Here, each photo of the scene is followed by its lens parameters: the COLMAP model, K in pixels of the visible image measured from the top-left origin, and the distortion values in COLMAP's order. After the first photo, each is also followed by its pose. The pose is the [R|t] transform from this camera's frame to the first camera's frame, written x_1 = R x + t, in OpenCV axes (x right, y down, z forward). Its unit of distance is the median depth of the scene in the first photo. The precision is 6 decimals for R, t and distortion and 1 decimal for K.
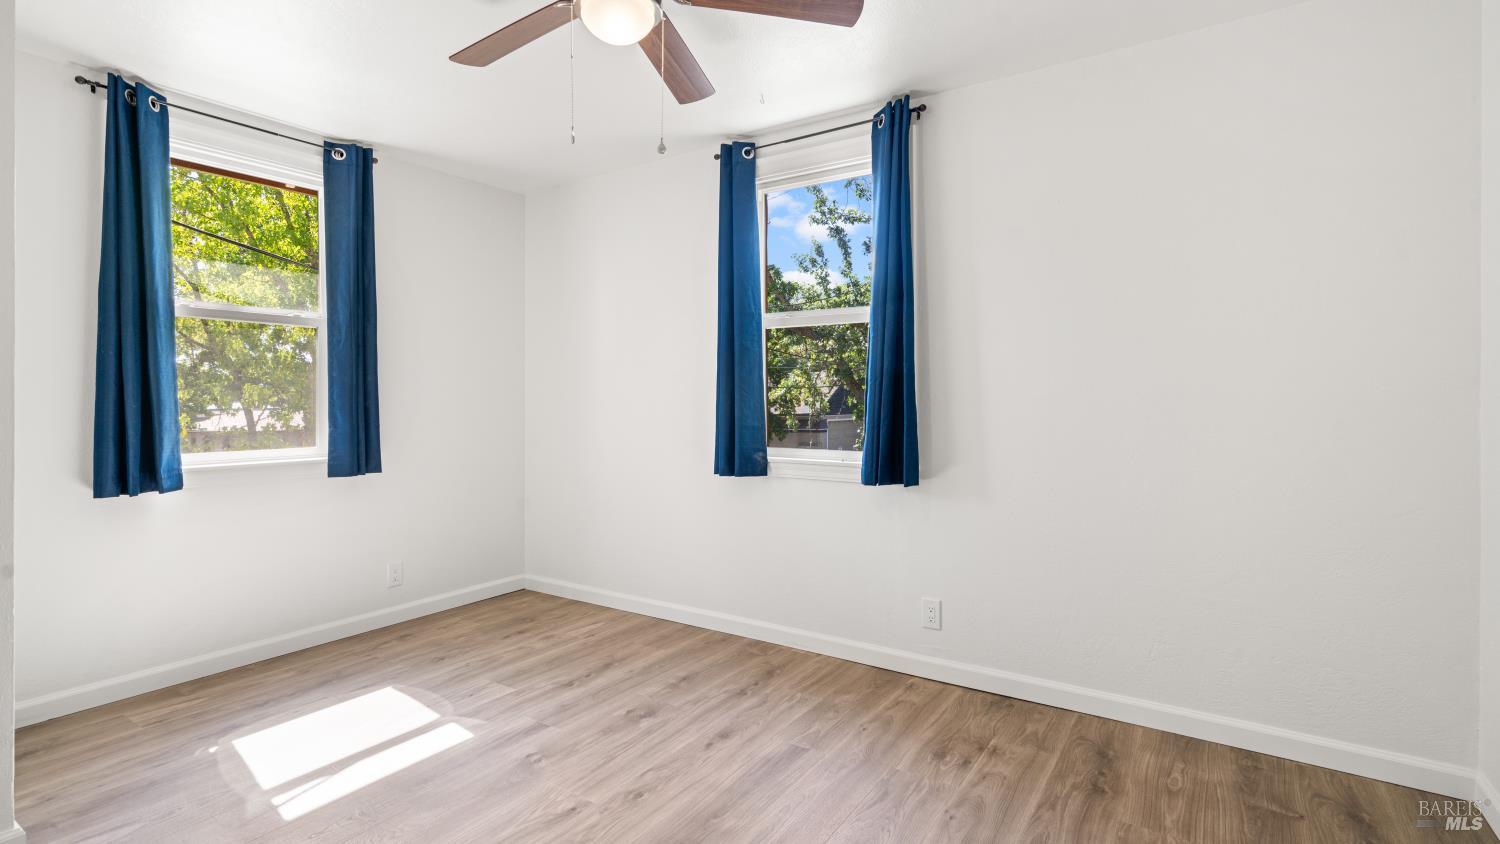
lens RADIAL K [[749.3, 0, 744.0], [0, 749.3, 414.1], [0, 0, 1]] dist [0.002148, 0.000502]
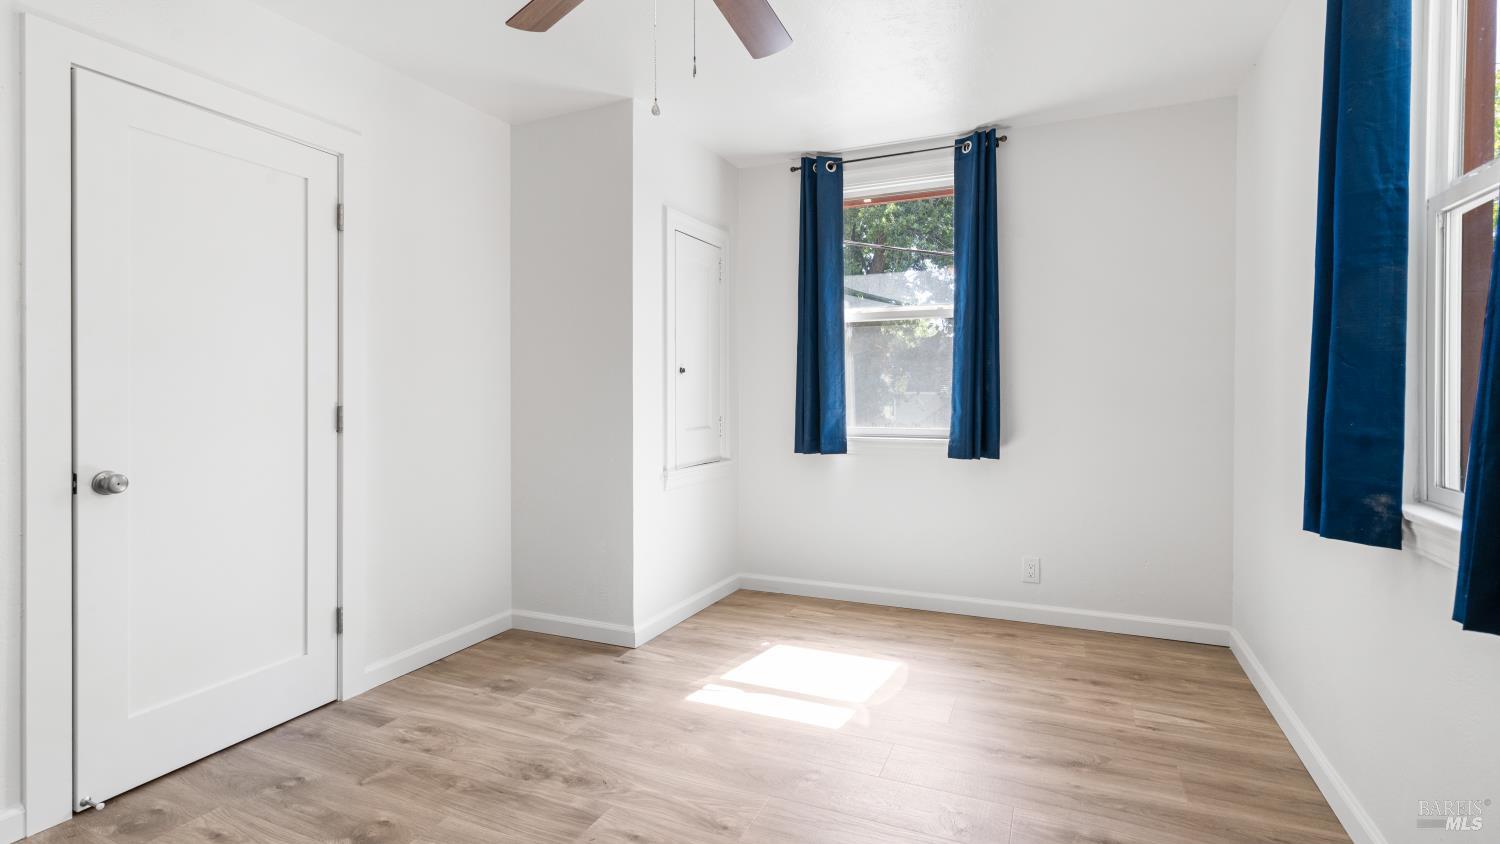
lens RADIAL K [[713.8, 0, 745.8], [0, 713.8, 403.5], [0, 0, 1]] dist [0.001774, 0.000219]
pose [[0.145762, 0.020347, -0.989110, 0.413812], [-0.017083, 0.999691, 0.018048, -0.005734], [0.989172, 0.014267, 0.146065, 0.584219]]
